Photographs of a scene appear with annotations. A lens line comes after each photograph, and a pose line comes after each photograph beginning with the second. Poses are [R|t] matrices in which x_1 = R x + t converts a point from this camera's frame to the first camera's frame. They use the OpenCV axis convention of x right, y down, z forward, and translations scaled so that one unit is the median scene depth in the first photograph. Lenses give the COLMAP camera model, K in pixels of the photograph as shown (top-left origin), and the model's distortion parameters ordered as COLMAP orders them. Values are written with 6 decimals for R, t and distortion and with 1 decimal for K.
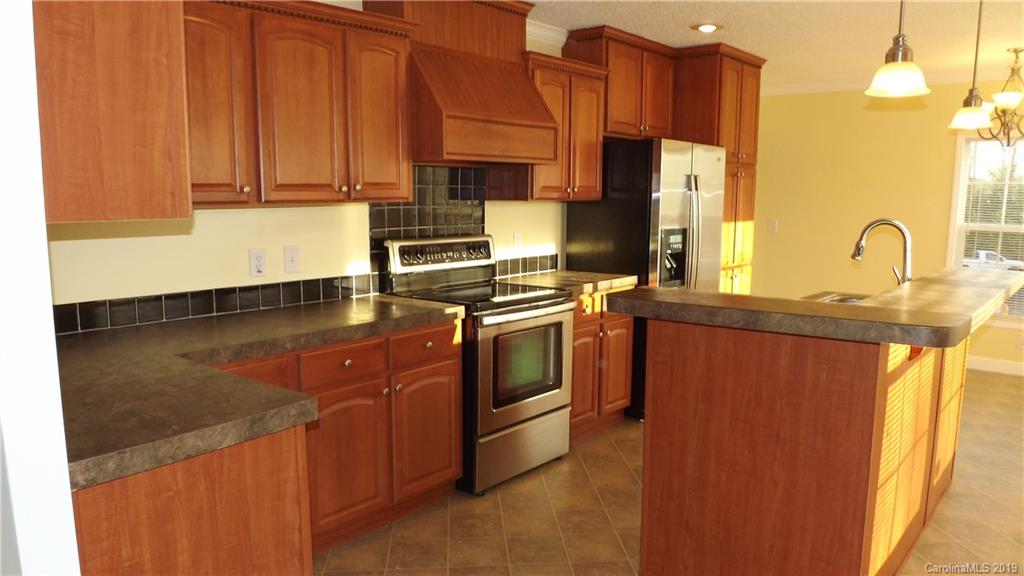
lens RADIAL K [[733.0, 0, 511.4], [0, 733.0, 288.2], [0, 0, 1]] dist [-0.050326, 0.020049]
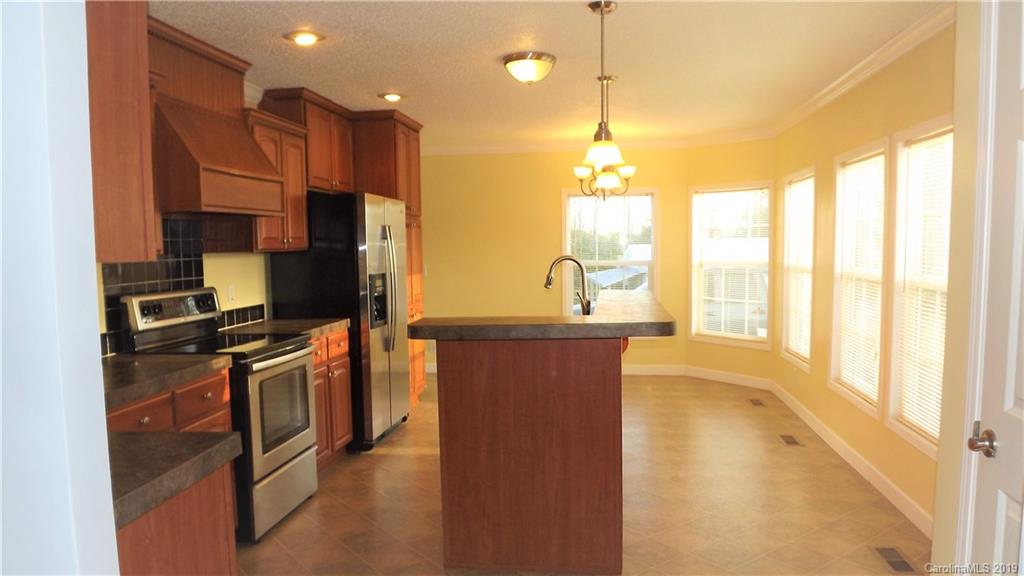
lens RADIAL K [[733.0, 0, 515.8], [0, 733.0, 290.8], [0, 0, 1]] dist [-0.050326, 0.020049]
pose [[0.846518, -0.054960, 0.529516, -0.208852], [0.091230, 0.994919, -0.042580, 0.011910], [-0.524486, 0.084353, 0.847230, -0.050770]]
